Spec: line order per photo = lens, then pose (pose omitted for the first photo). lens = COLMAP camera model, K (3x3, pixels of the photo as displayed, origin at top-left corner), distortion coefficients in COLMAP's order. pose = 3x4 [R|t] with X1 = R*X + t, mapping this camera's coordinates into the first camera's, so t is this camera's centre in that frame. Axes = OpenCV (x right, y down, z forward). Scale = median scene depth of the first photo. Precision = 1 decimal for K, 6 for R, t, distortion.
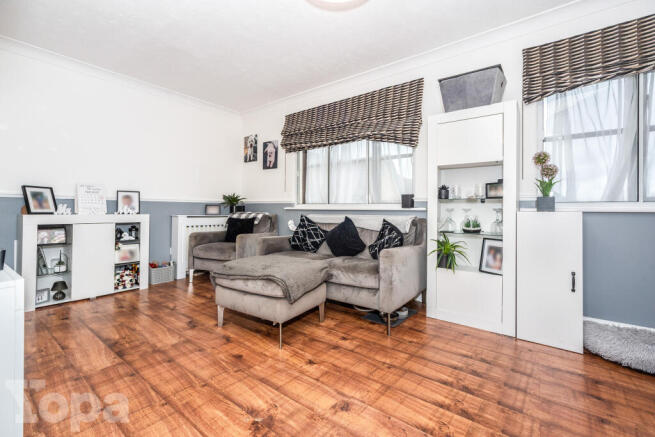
lens RADIAL K [[281.3, 0, 324.2], [0, 281.3, 213.1], [0, 0, 1]] dist [-0.003798, 0.000334]
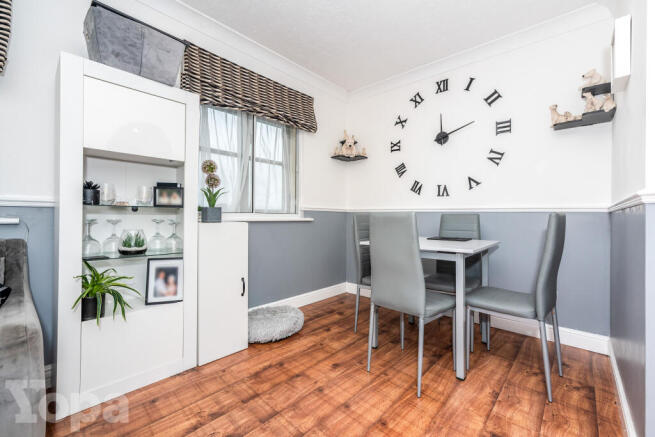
lens RADIAL K [[281.3, 0, 327.2], [0, 281.3, 215.6], [0, 0, 1]] dist [-0.003798, 0.000334]
pose [[0.078027, -0.006436, 0.996930, -0.154213], [0.007455, 0.999955, 0.005872, -0.030311], [-0.996923, 0.006974, 0.078071, 0.512683]]
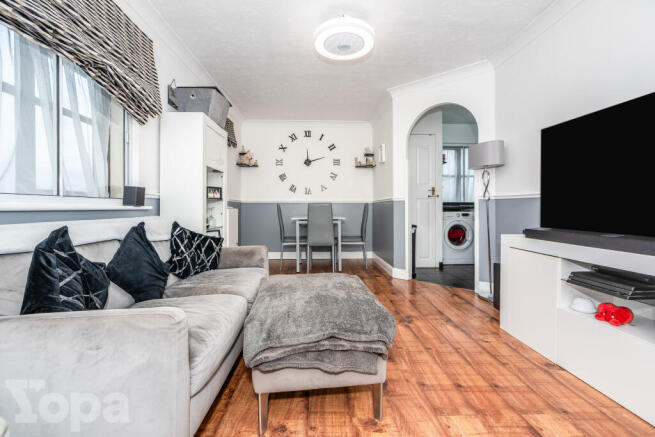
lens RADIAL K [[281.3, 0, 332.8], [0, 281.3, 206.9], [0, 0, 1]] dist [-0.003798, 0.000334]
pose [[-0.651684, -0.003181, 0.758484, -0.768104], [0.009792, 0.999873, 0.012607, -0.028696], [-0.758427, 0.015643, -0.651570, 1.493198]]
